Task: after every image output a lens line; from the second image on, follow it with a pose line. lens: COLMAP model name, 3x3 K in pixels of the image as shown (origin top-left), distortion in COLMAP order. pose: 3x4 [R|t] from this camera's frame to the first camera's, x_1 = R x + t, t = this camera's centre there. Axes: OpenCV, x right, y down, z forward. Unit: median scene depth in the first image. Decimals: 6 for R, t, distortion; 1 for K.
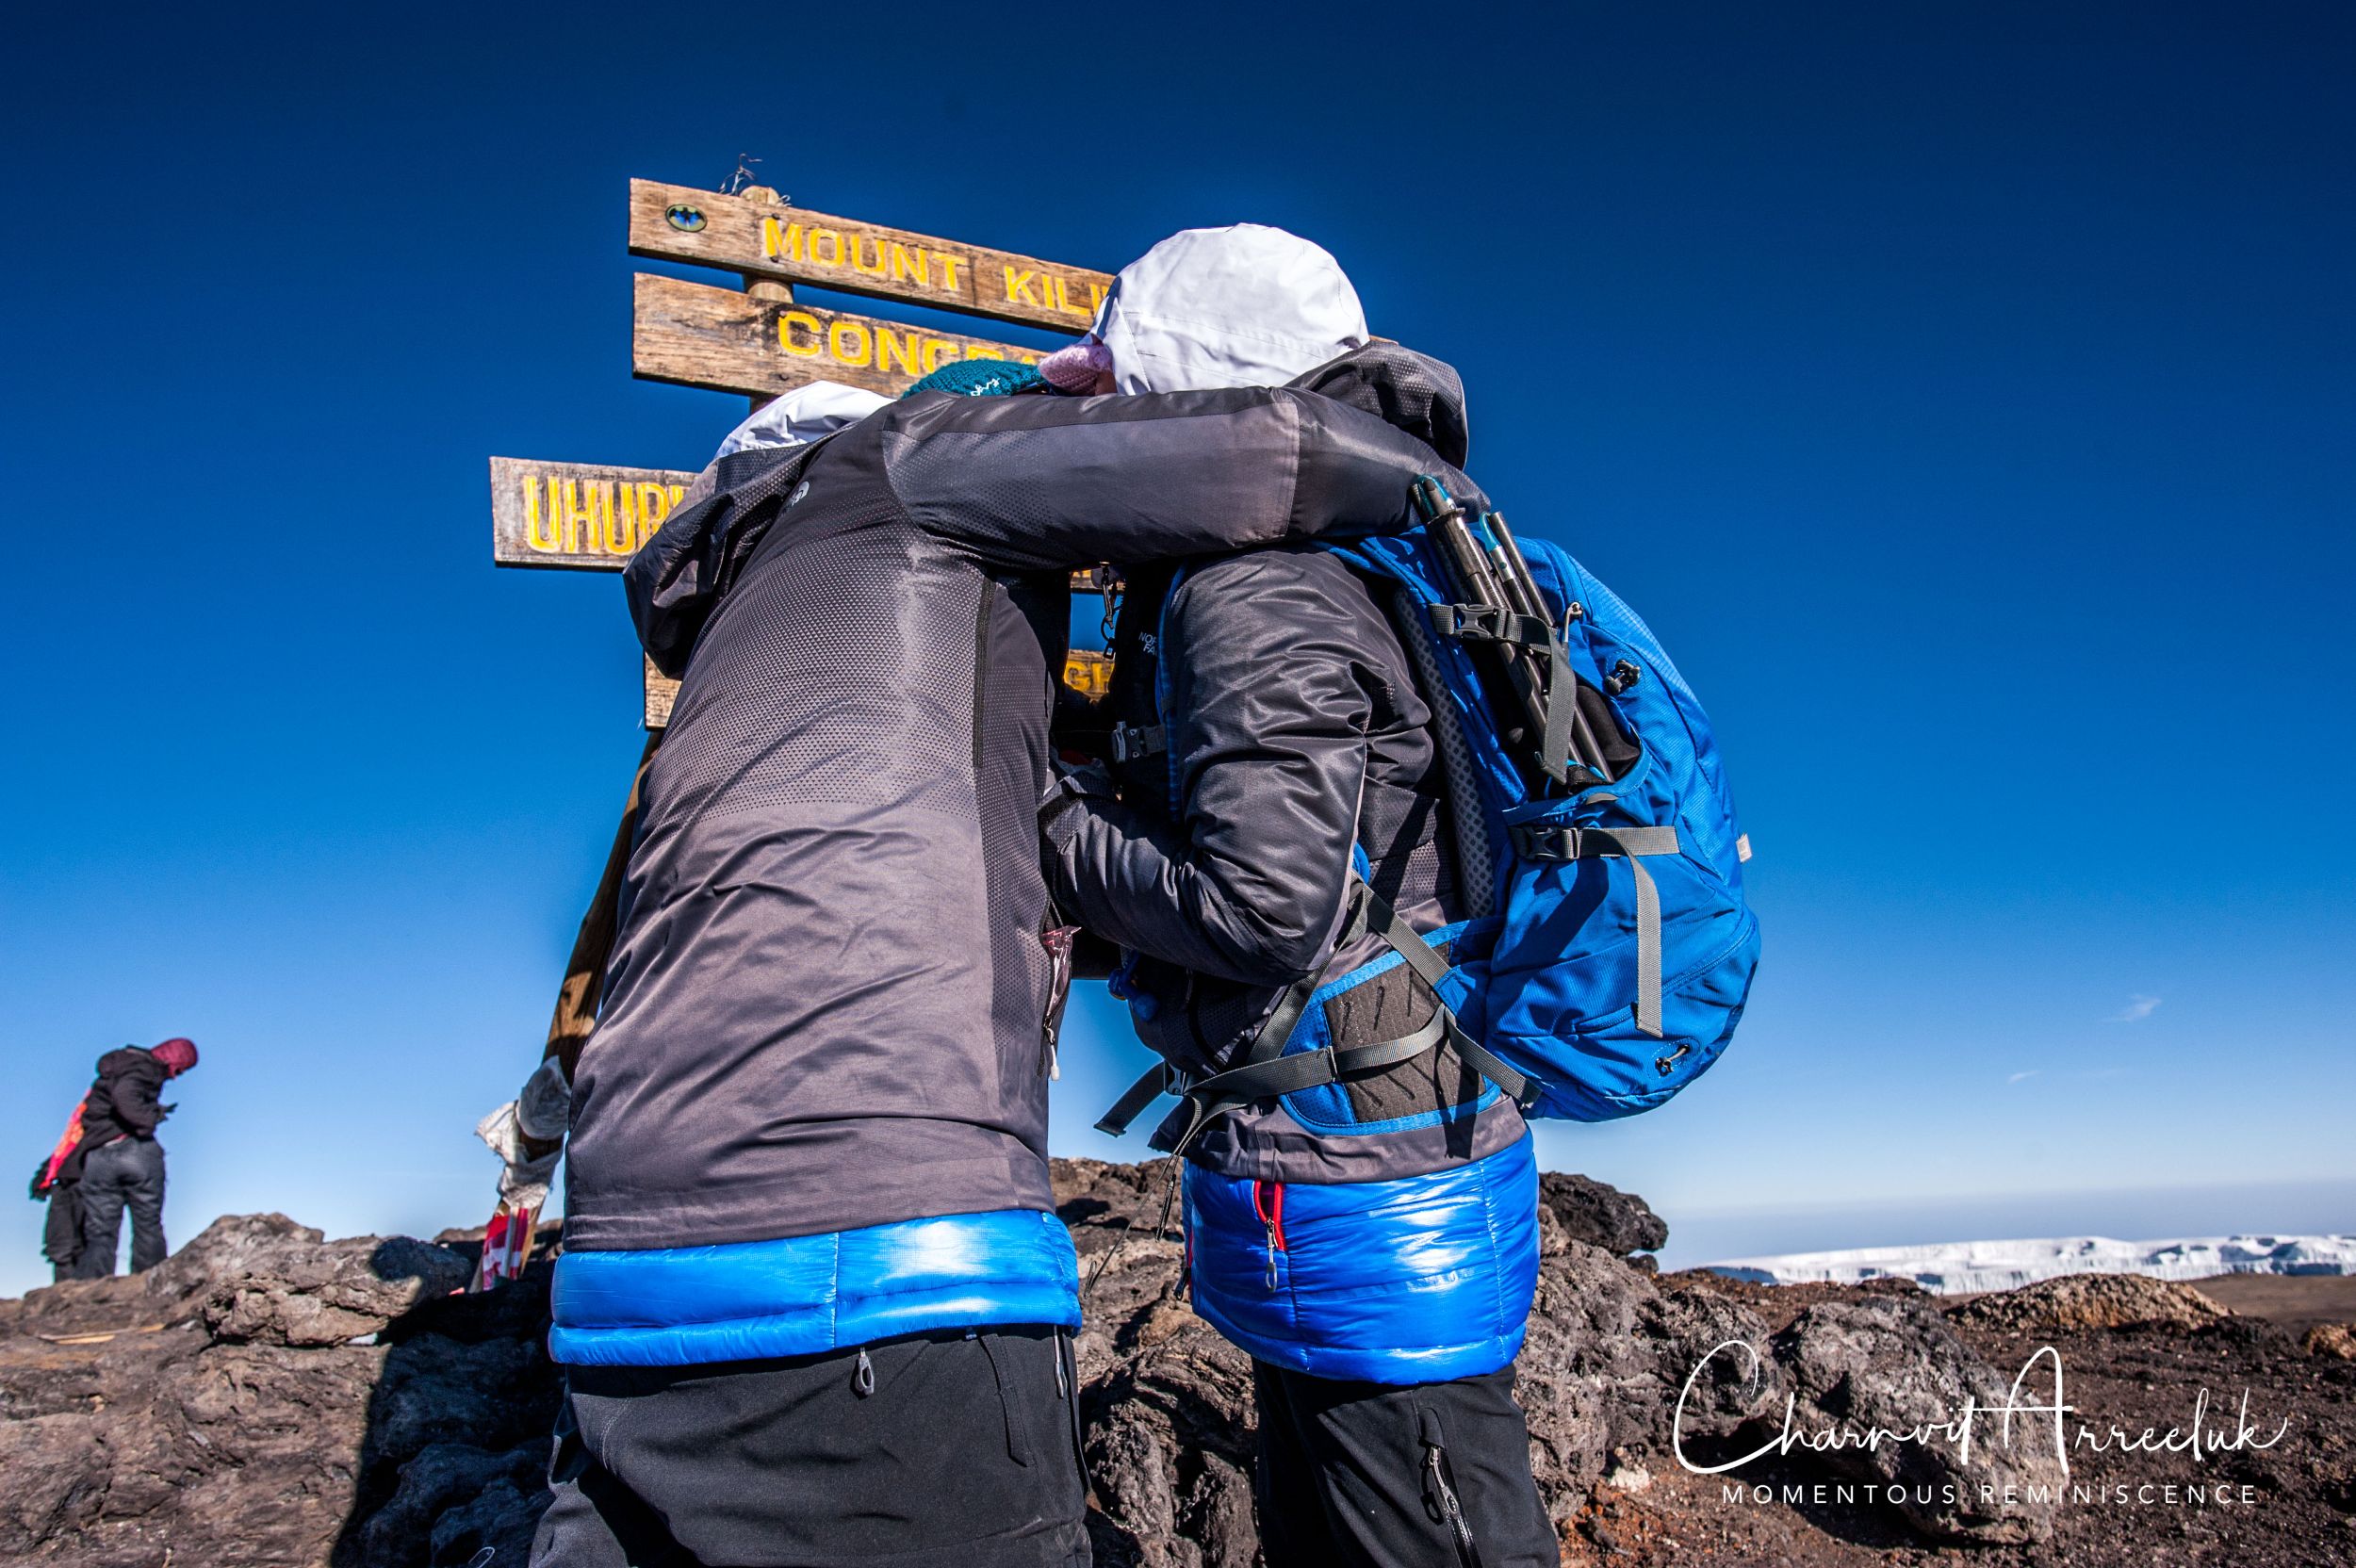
lens RADIAL K [[1358.2, 0, 1176.9], [0, 1358.2, 791.8], [0, 0, 1]] dist [-0.038006, 0.015774]
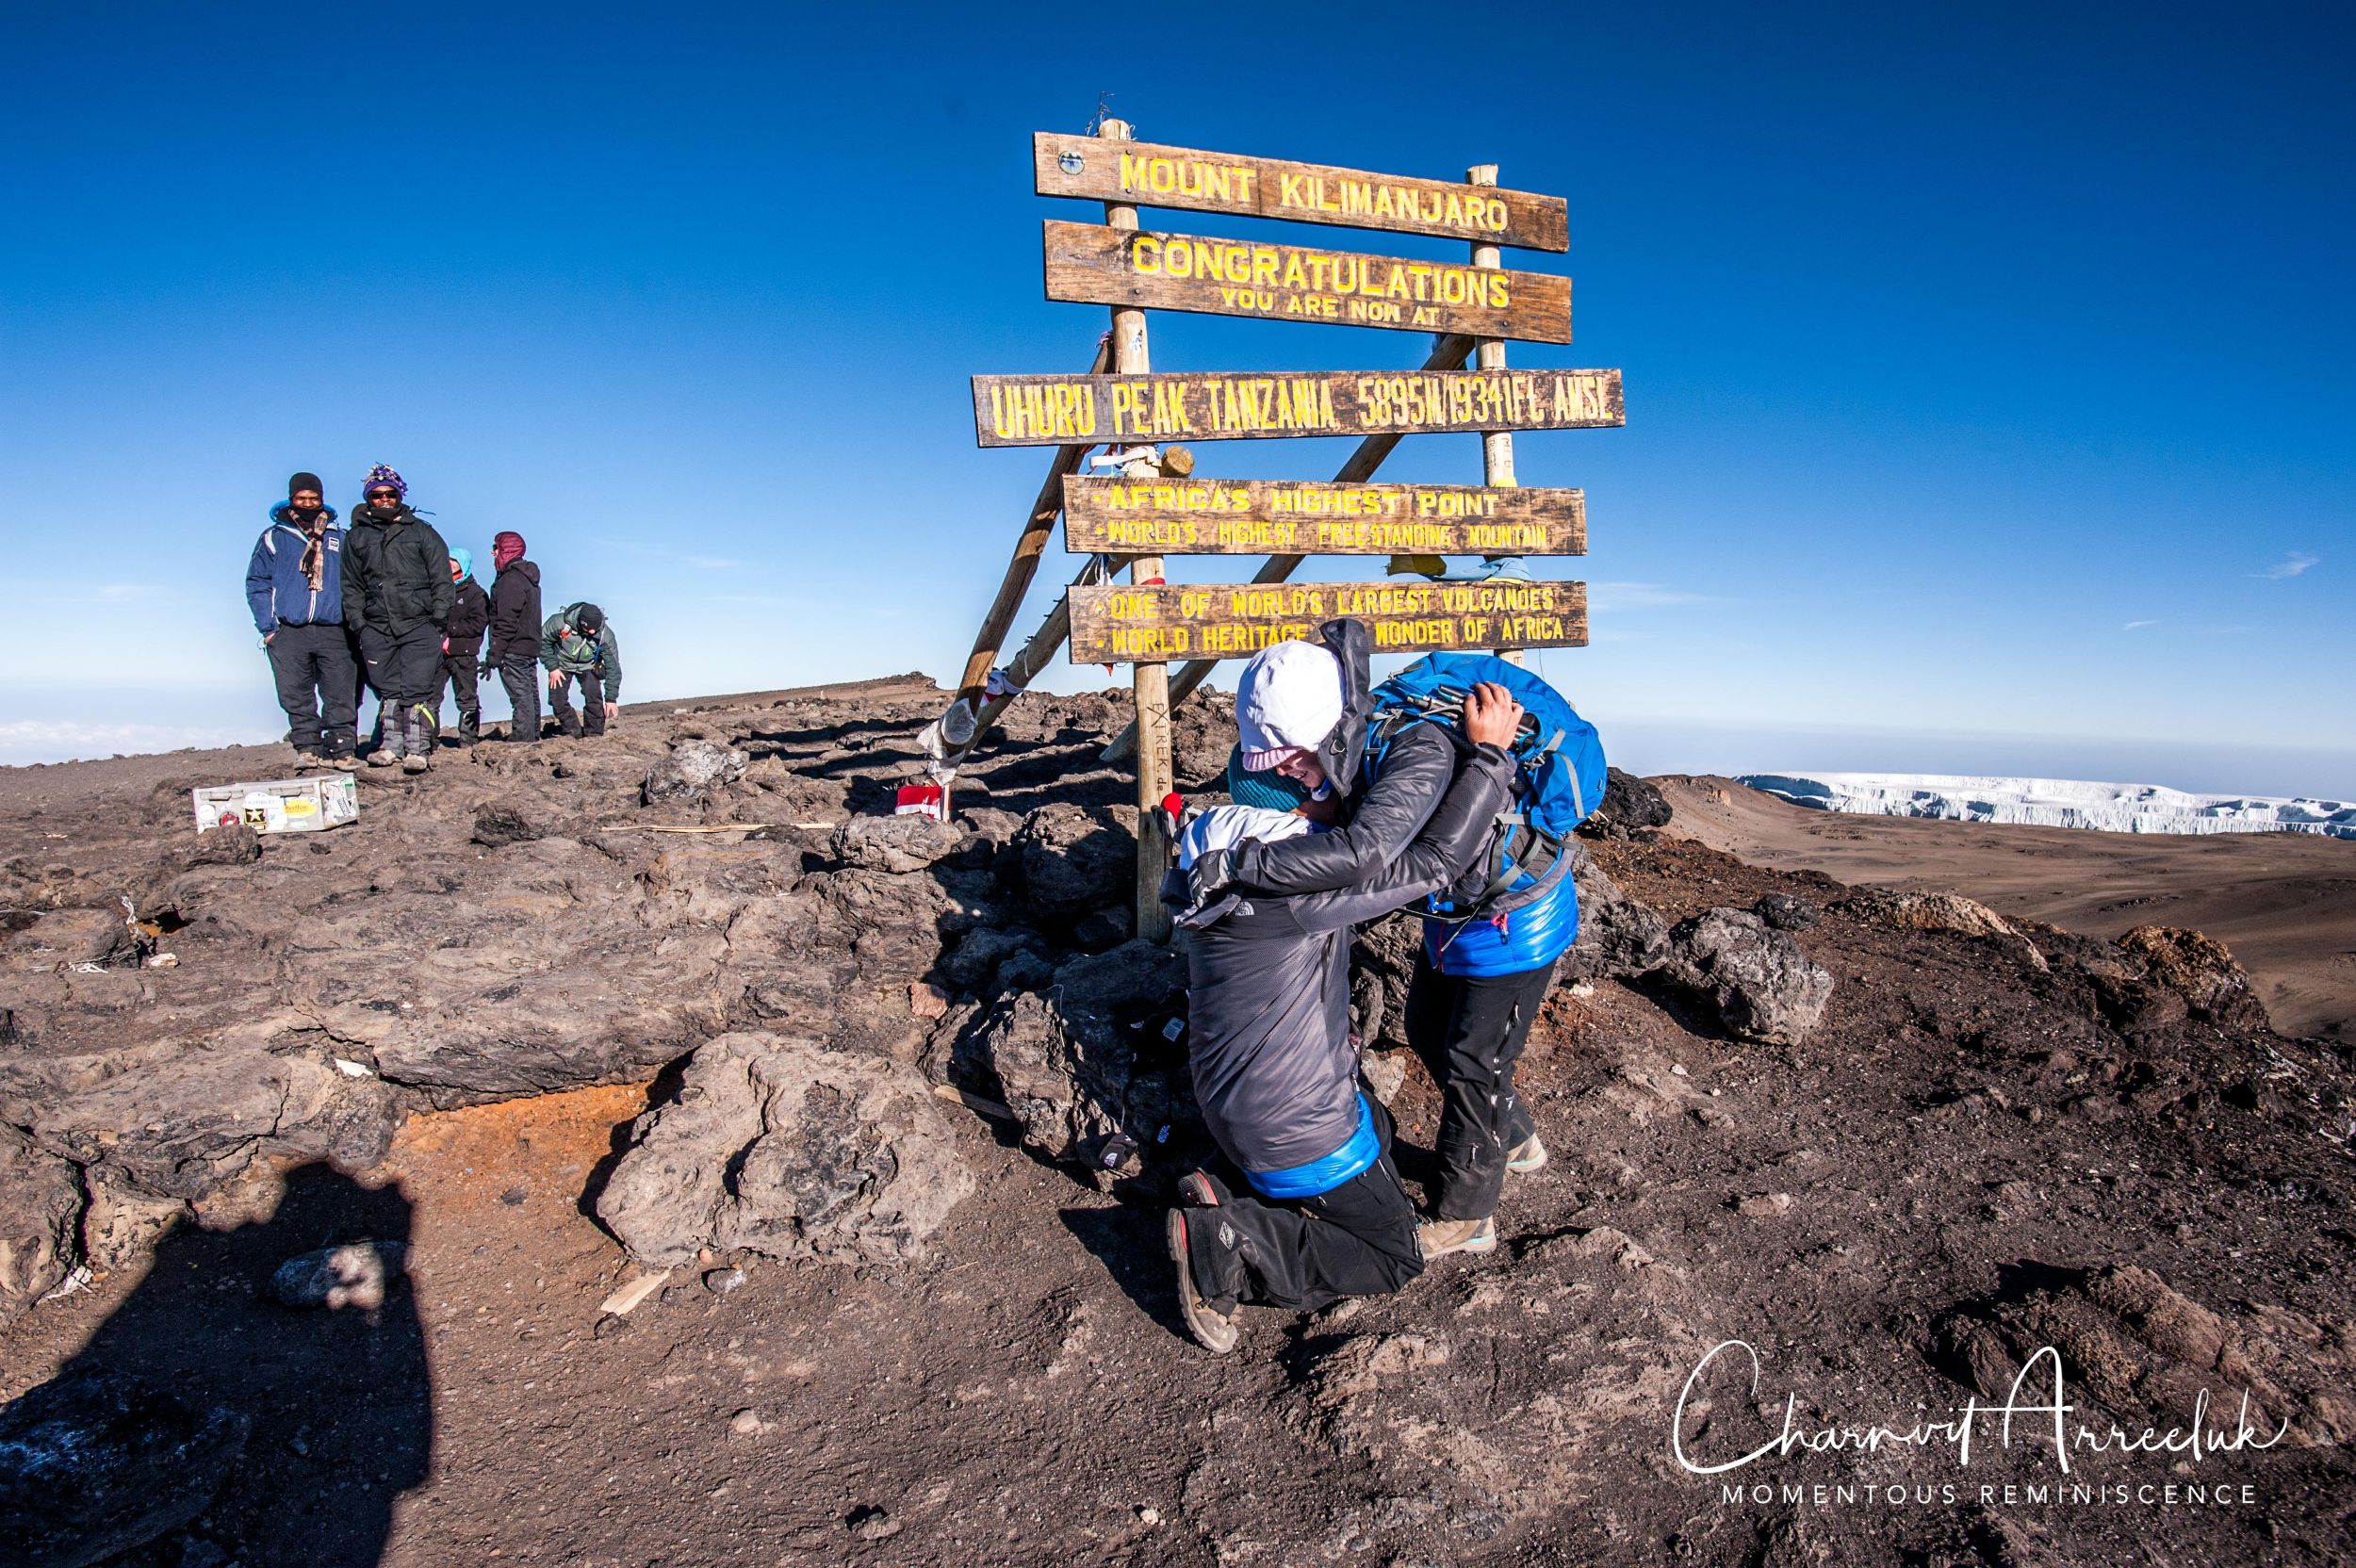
lens RADIAL K [[1353.3, 0, 1178.3], [0, 1353.3, 790.9], [0, 0, 1]] dist [-0.038971, 0.016563]
pose [[0.994650, 0.087709, -0.054568, -0.127045], [-0.060671, 0.923575, 0.378587, -0.396544], [0.083602, -0.373251, 0.923956, -0.630142]]
